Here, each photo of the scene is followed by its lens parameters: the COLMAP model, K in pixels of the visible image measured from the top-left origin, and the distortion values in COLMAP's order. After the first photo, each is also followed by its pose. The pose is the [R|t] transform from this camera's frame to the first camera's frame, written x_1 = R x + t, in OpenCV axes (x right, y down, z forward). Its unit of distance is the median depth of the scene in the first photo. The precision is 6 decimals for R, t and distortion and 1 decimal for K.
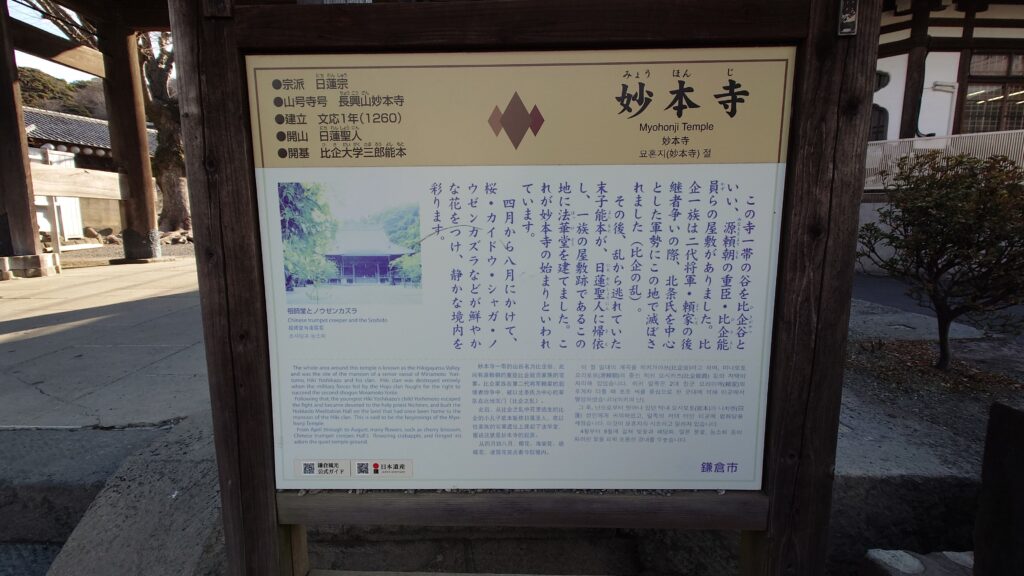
lens RADIAL K [[479.7, 0, 516.4], [0, 479.7, 287.8], [0, 0, 1]] dist [0.003105, 0.000791]
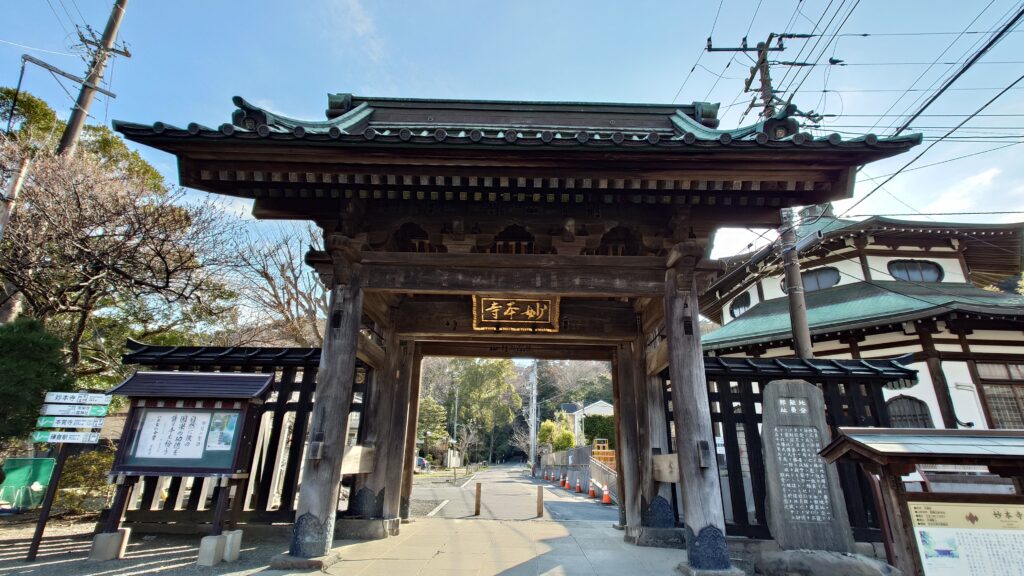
lens RADIAL K [[479.7, 0, 516.4], [0, 479.7, 287.8], [0, 0, 1]] dist [0.003105, 0.000791]
pose [[0.999568, 0.015024, -0.025266, -0.313159], [-0.025319, 0.876701, -0.480369, 0.003442], [0.014934, 0.480801, 0.876702, -0.306302]]
